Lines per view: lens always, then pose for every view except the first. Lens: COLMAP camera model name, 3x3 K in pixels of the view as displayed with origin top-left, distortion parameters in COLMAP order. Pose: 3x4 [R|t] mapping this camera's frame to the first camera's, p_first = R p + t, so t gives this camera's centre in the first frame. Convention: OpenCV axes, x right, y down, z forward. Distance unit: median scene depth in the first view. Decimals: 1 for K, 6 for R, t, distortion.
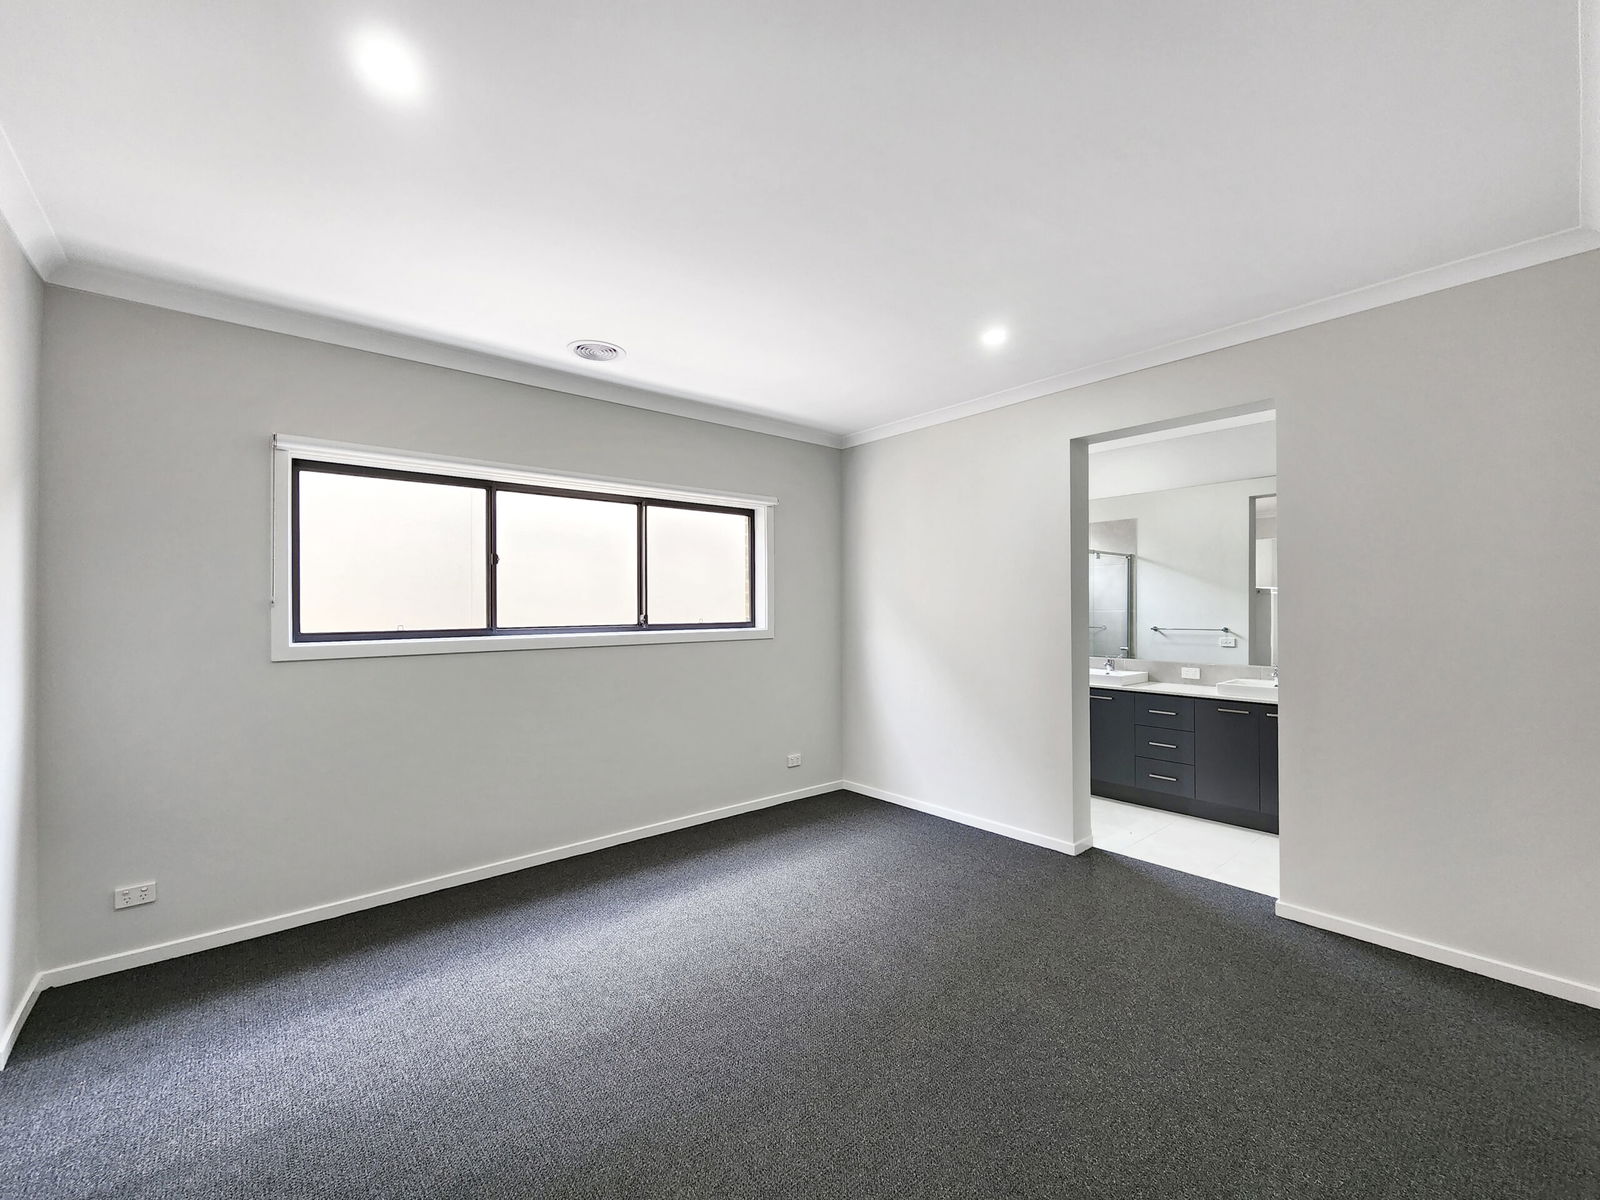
lens RADIAL K [[669.8, 0, 793.2], [0, 669.8, 605.5], [0, 0, 1]] dist [0.000470, -0.000091]
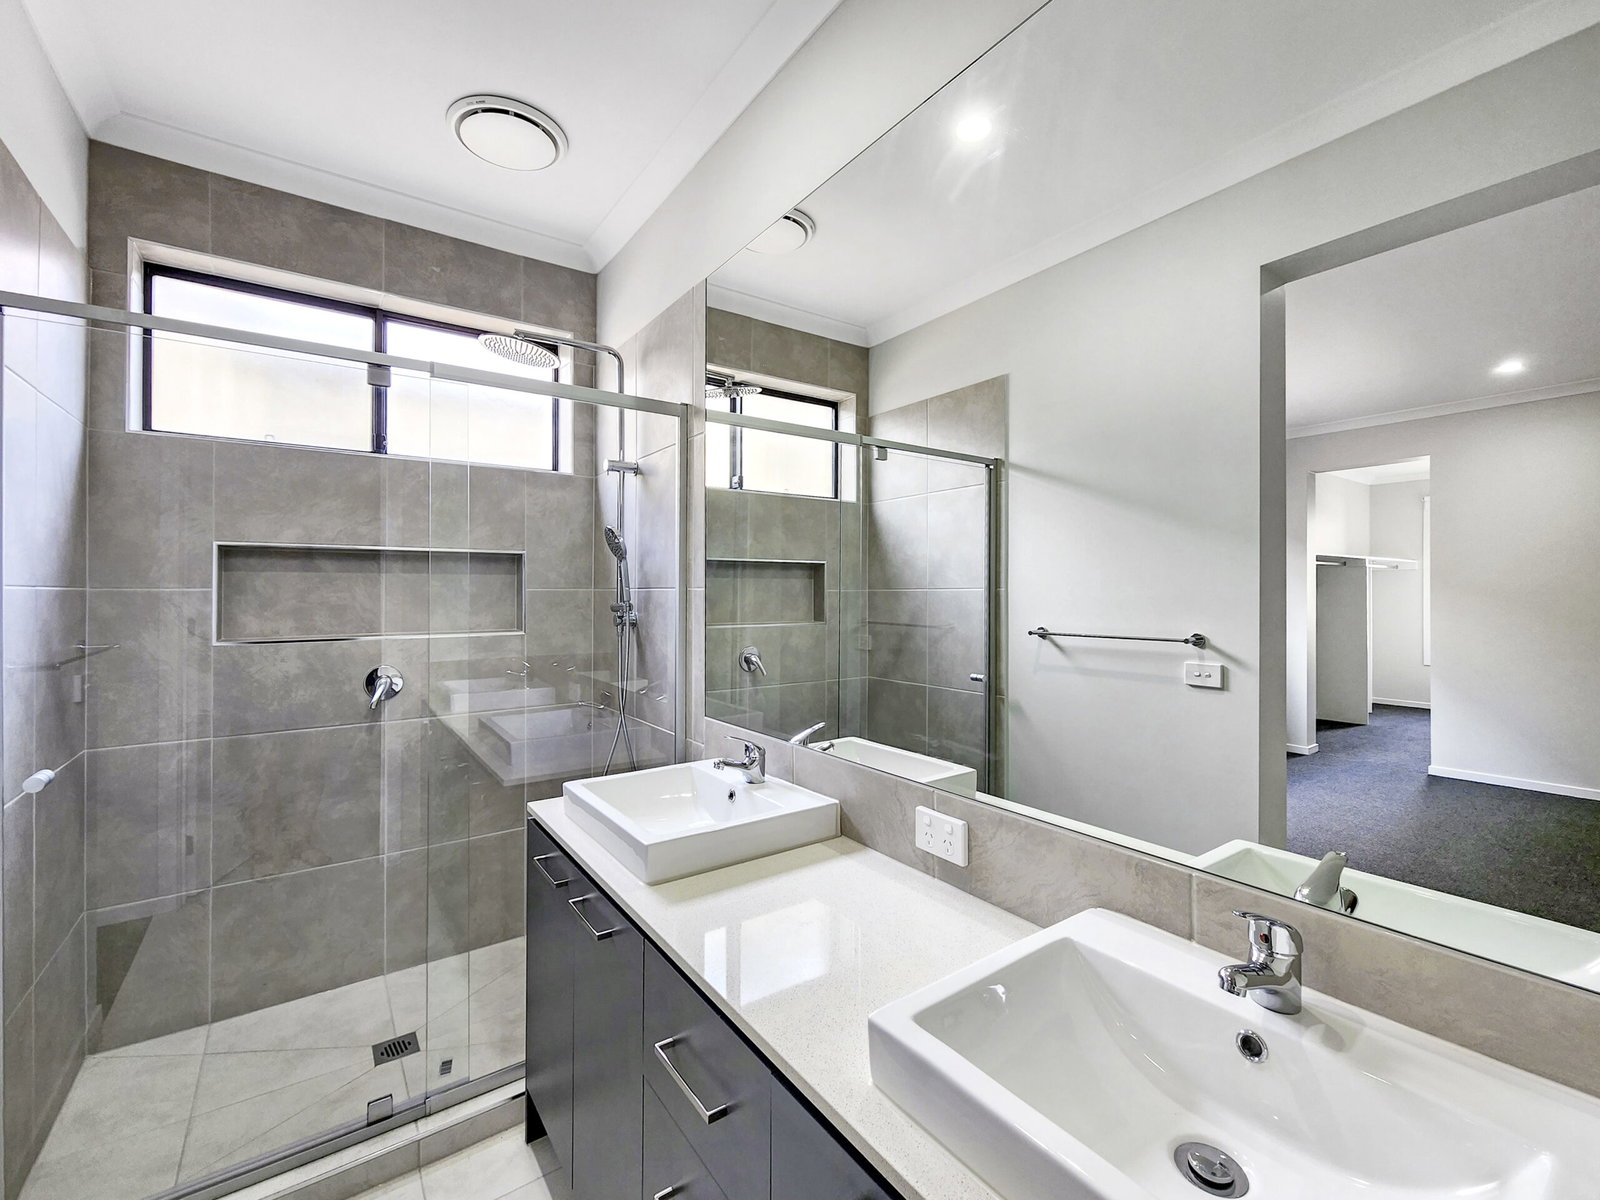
lens RADIAL K [[669.8, 0, 805.6], [0, 669.8, 593.6], [0, 0, 1]] dist [0.000470, -0.000091]
pose [[0.997317, 0.010739, -0.072410, 0.433618], [-0.010702, 0.999942, 0.000900, 0.011927], [0.072415, -0.000123, 0.997375, 0.587061]]
